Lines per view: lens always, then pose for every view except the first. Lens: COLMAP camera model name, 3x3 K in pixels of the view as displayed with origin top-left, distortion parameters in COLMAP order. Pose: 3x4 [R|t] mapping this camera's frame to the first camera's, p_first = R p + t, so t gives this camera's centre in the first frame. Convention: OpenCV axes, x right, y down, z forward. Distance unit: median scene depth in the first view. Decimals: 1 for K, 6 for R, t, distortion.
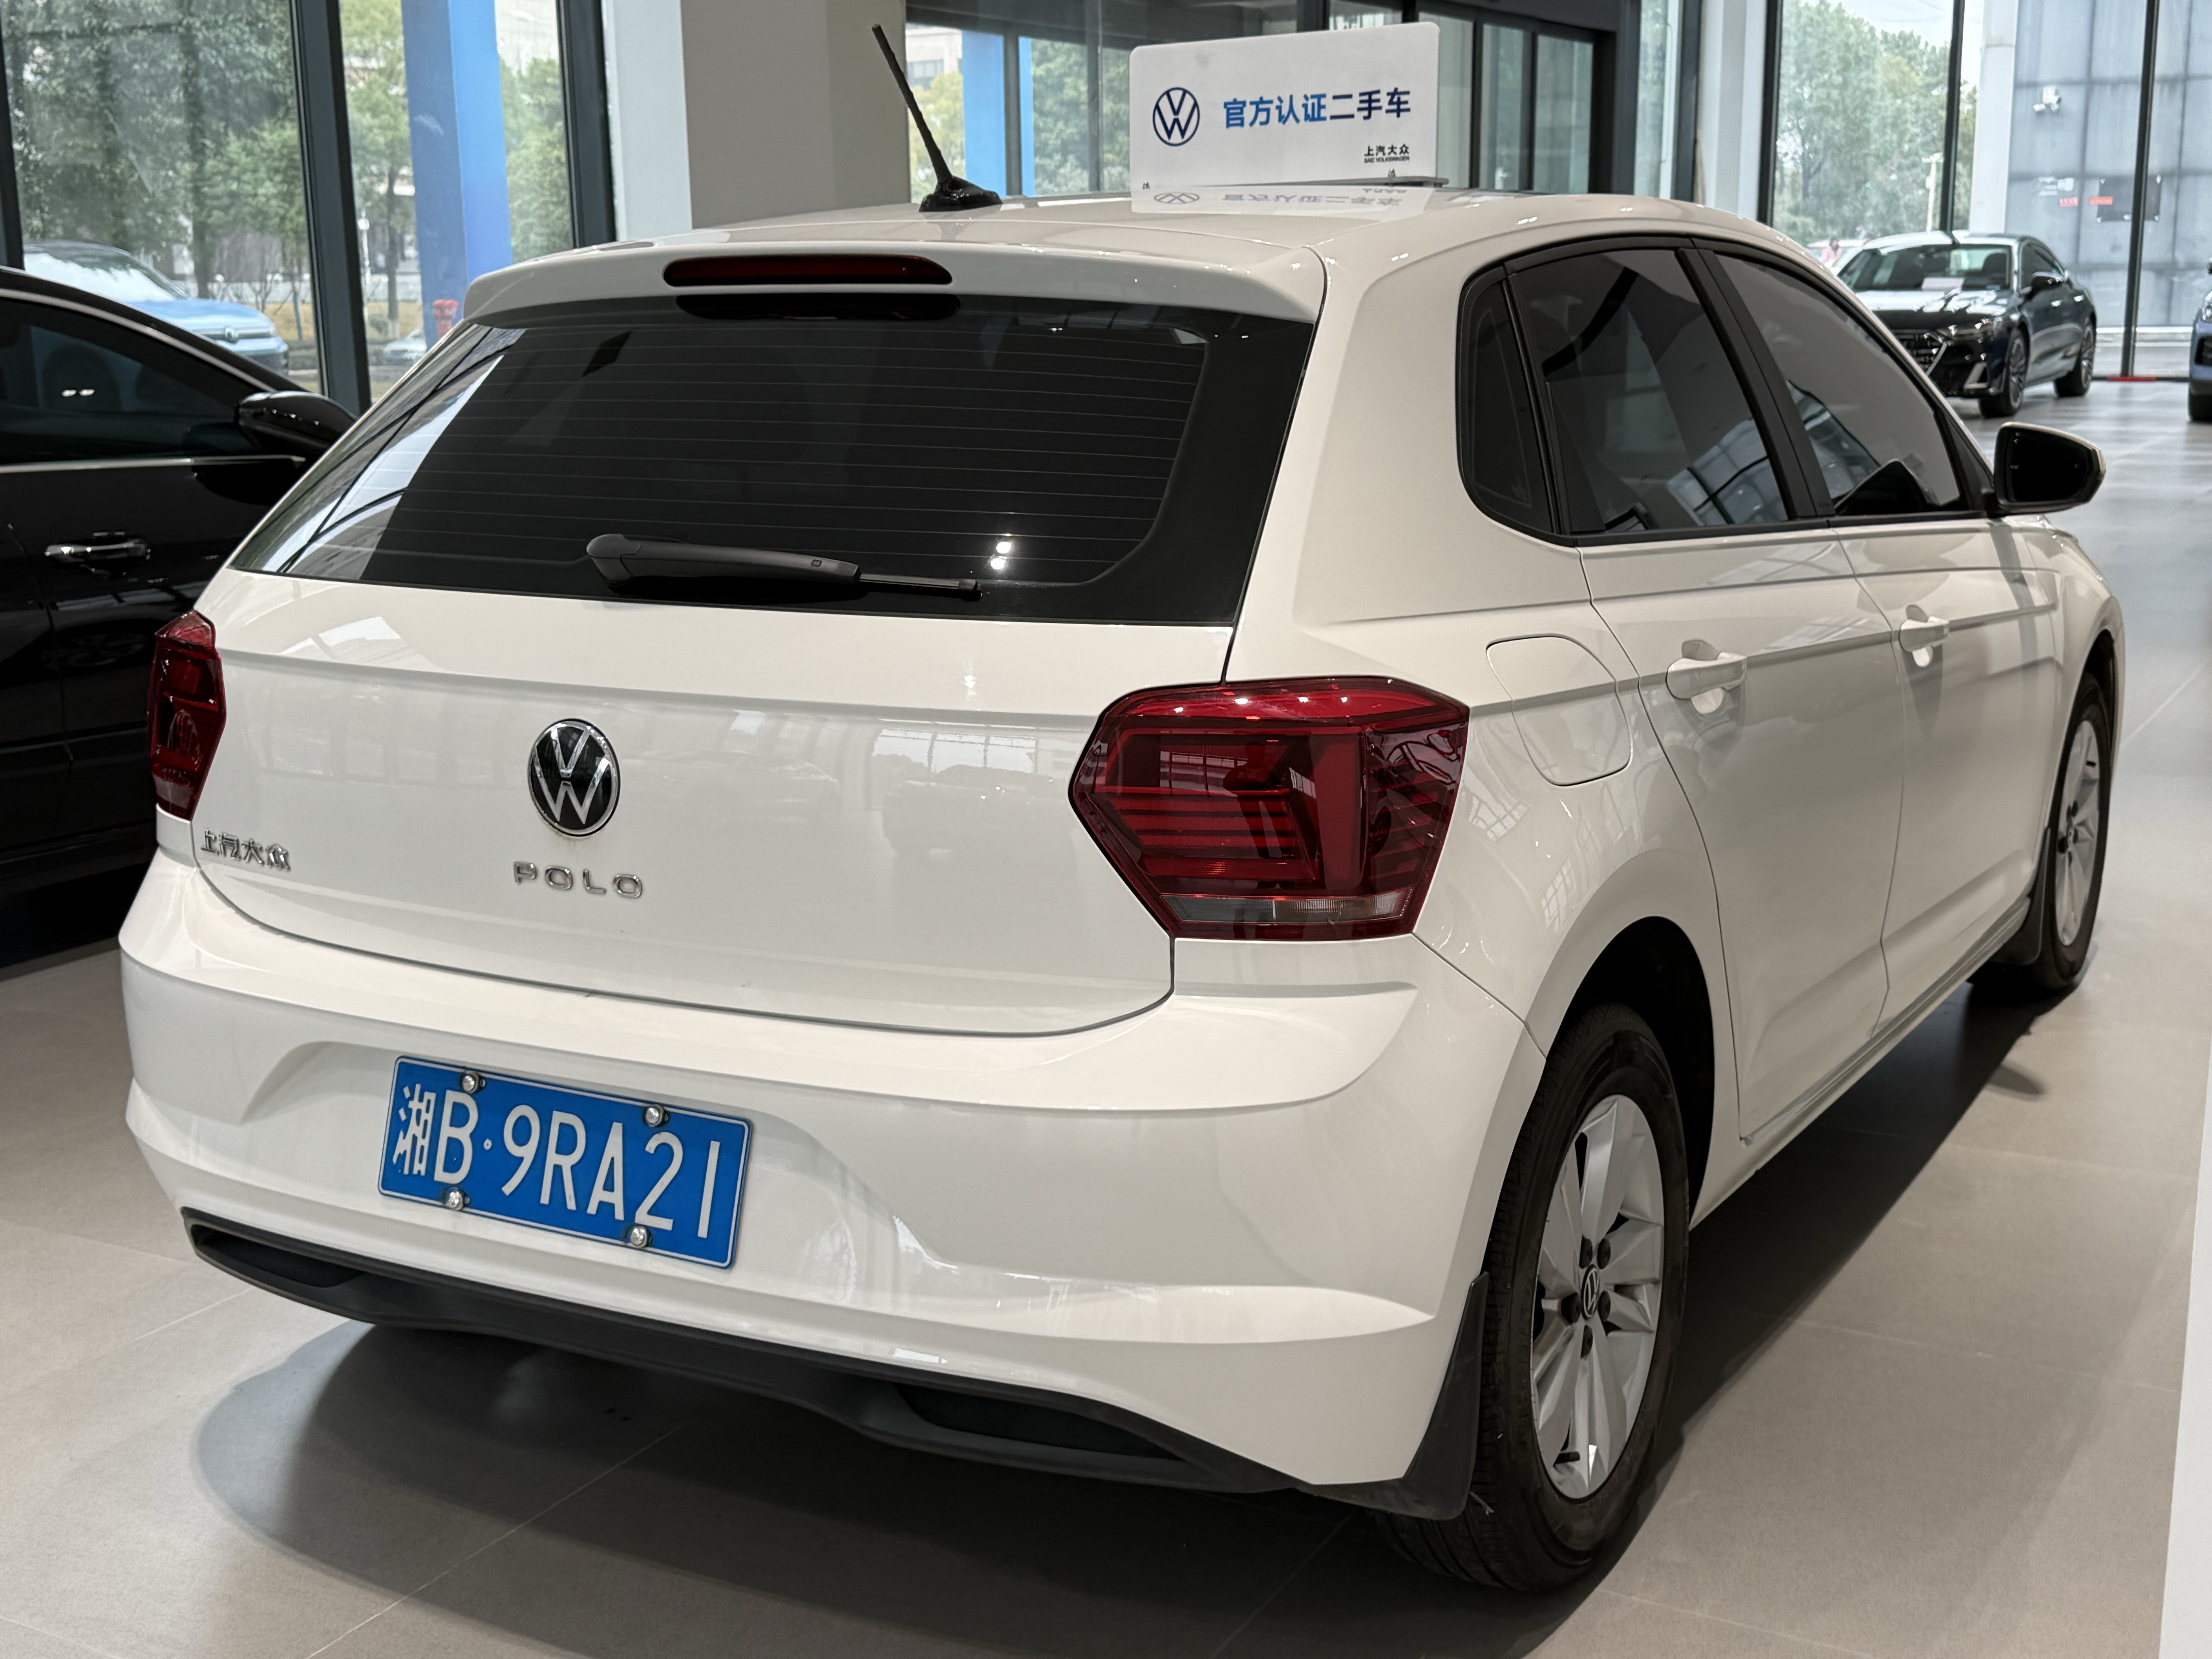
lens RADIAL K [[2633.4, 0, 1093.5], [0, 2633.4, 835.2], [0, 0, 1]] dist [0.200758, -0.476083]
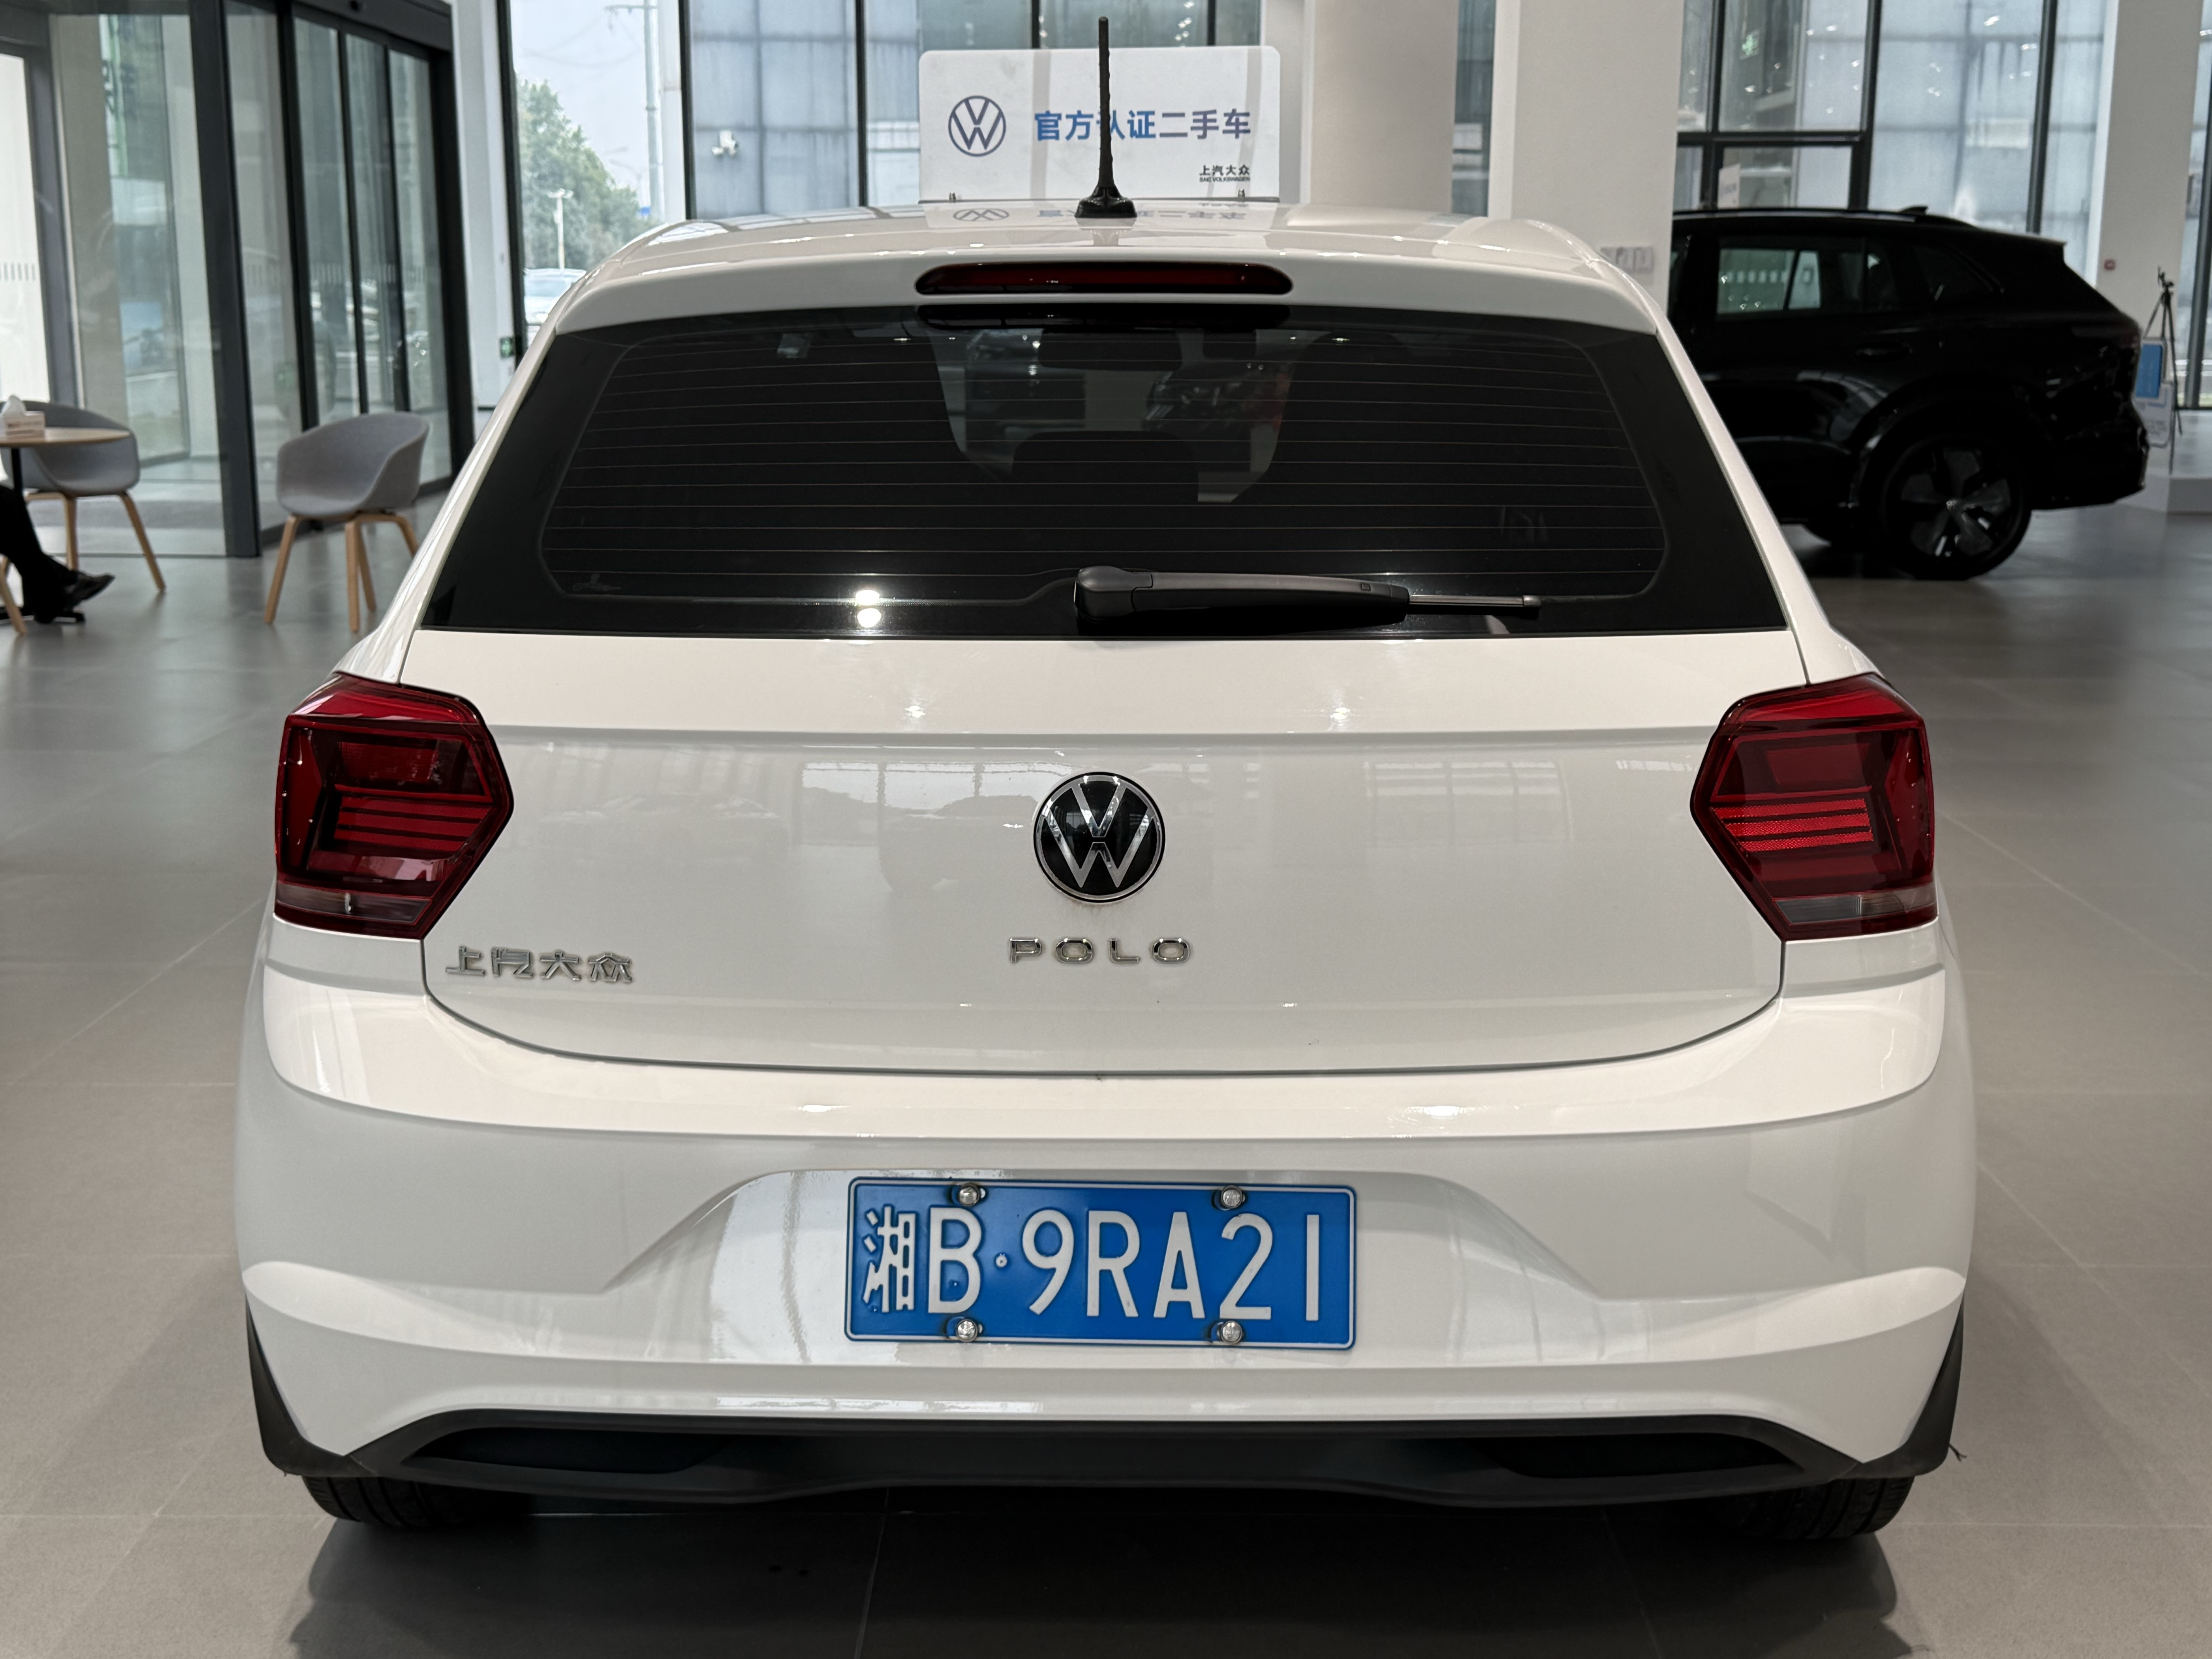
lens RADIAL K [[2678.6, 0, 1093.8], [0, 2678.6, 828.0], [0, 0, 1]] dist [0.101295, -0.017042]
pose [[0.876155, -0.079005, 0.475511, -0.613014], [0.086215, 0.996254, 0.006669, -0.030141], [-0.474257, 0.035153, 0.879684, 0.197964]]
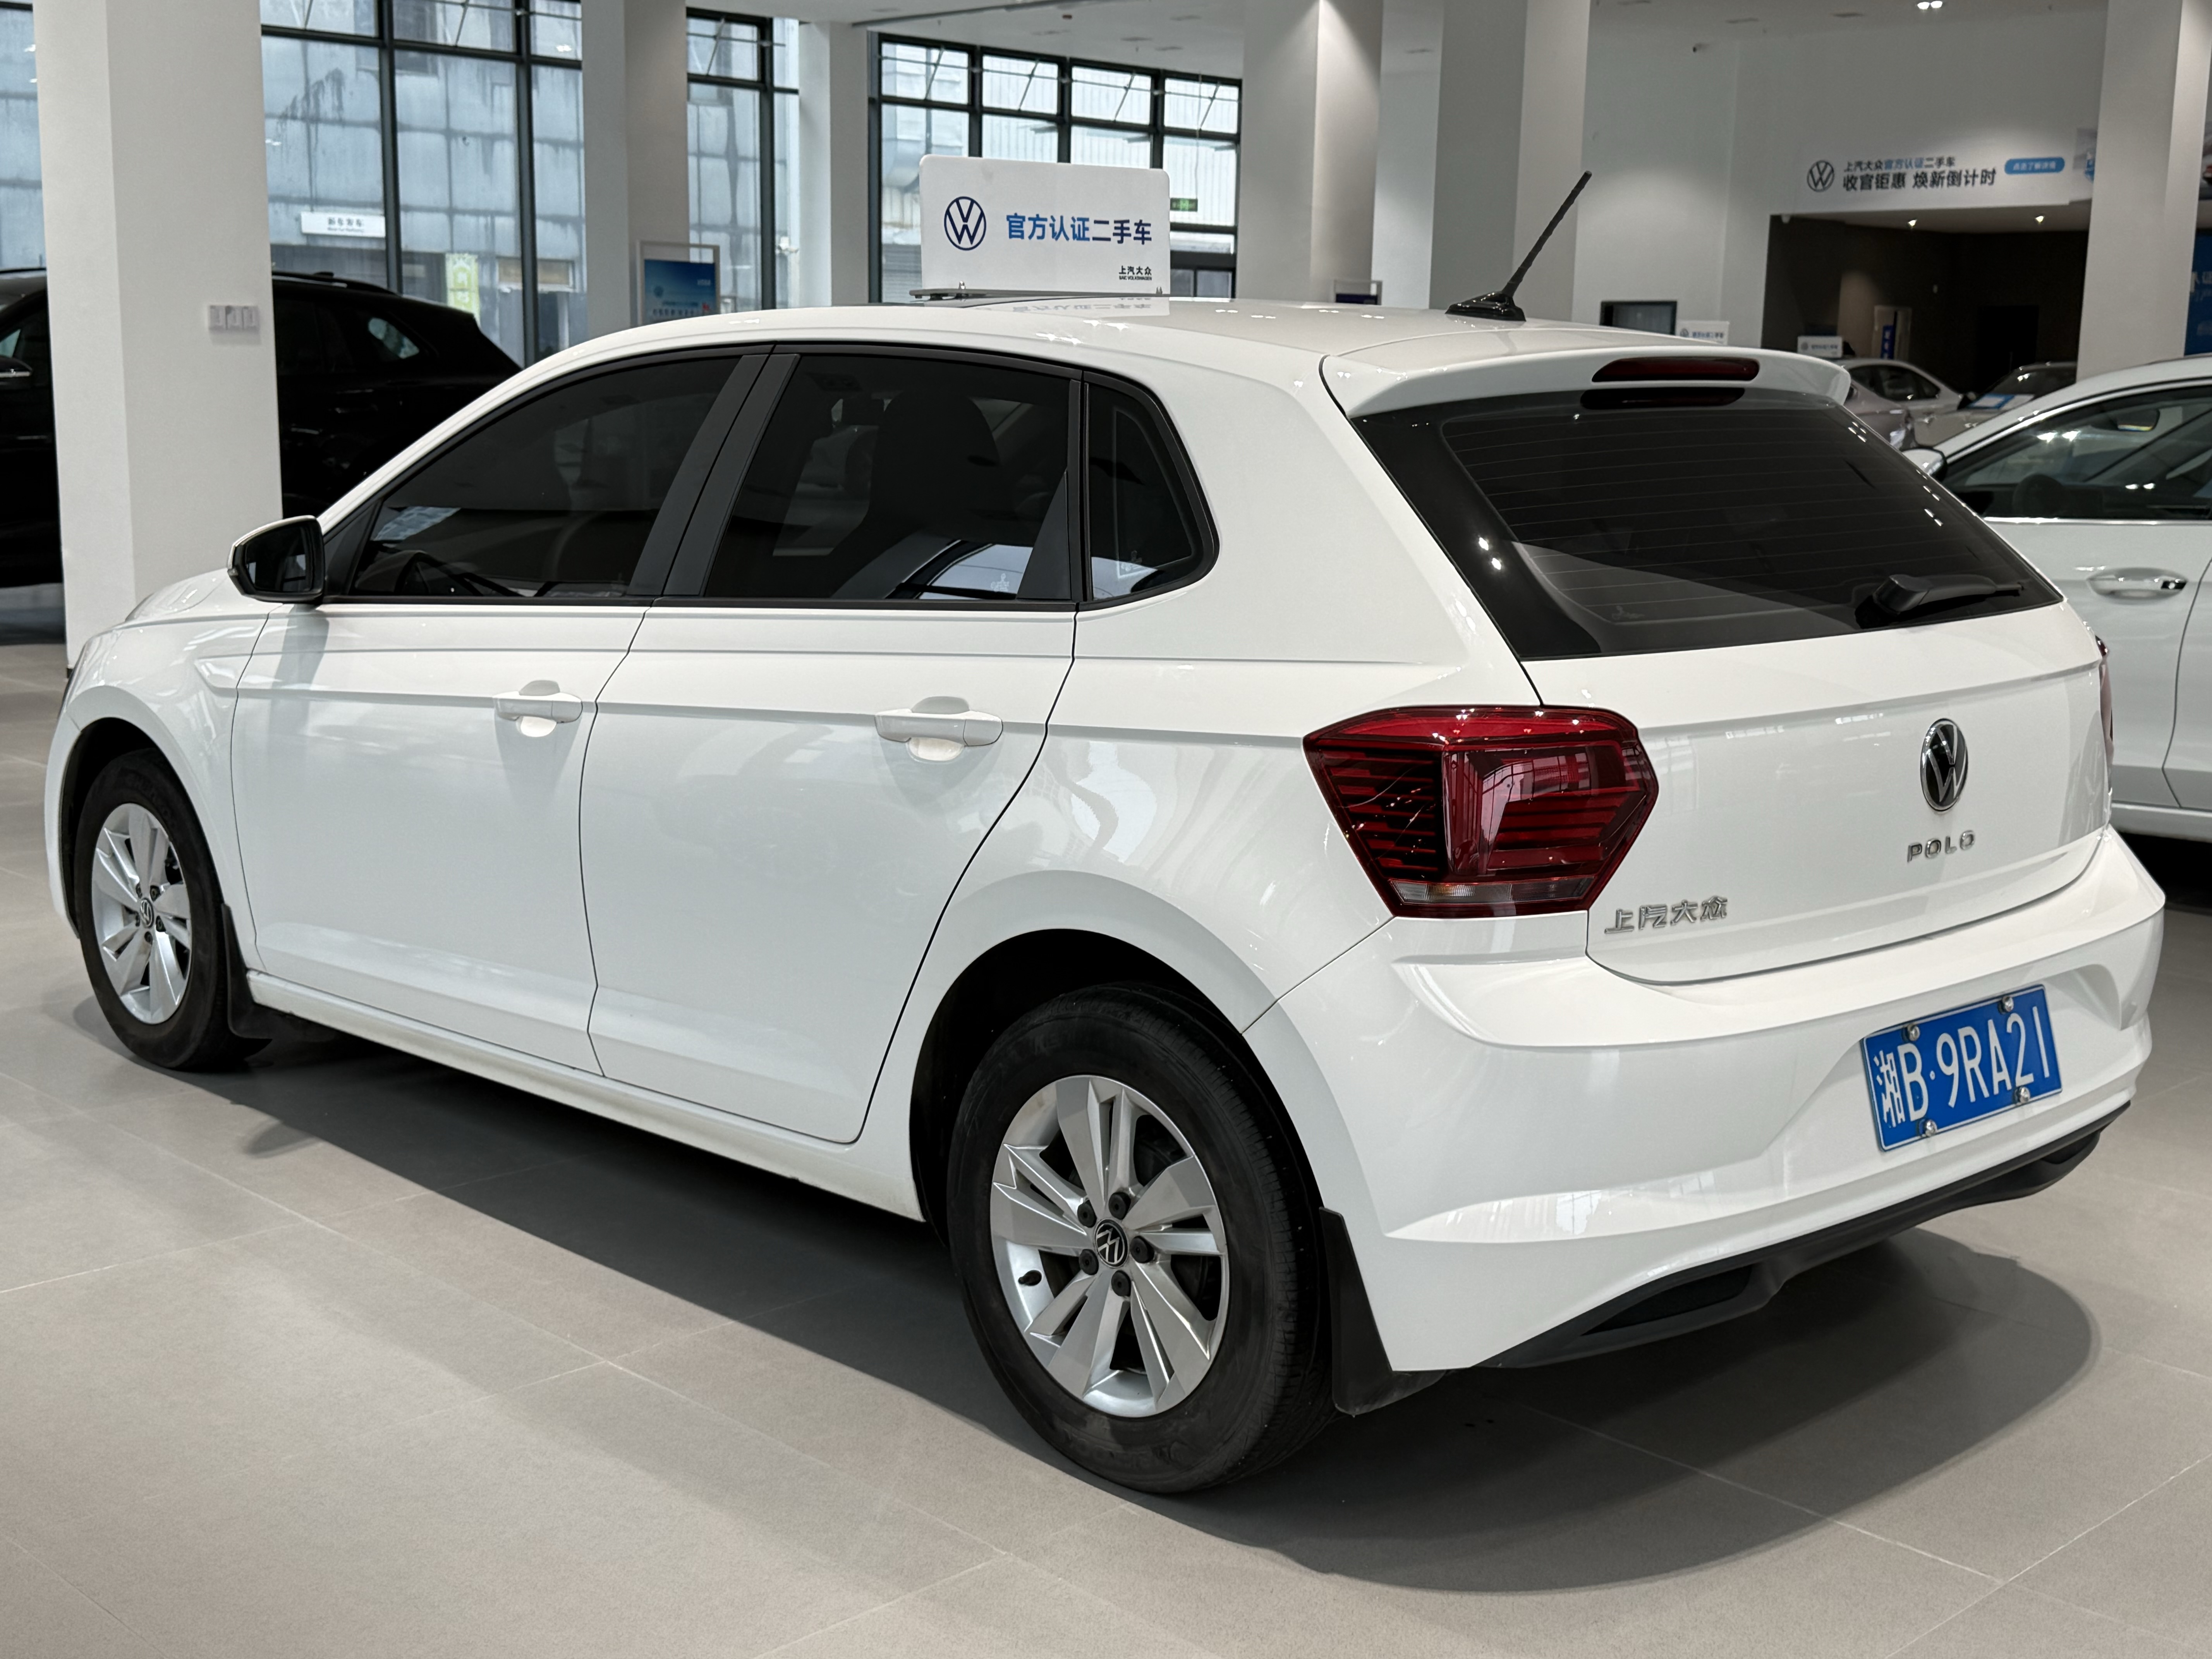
lens RADIAL K [[2633.4, 0, 1093.5], [0, 2633.4, 835.2], [0, 0, 1]] dist [0.200758, -0.476083]
pose [[0.287744, -0.150789, 0.945762, -1.491954], [0.181186, 0.978265, 0.100846, -0.187195], [-0.940412, 0.142342, 0.308810, 0.967966]]
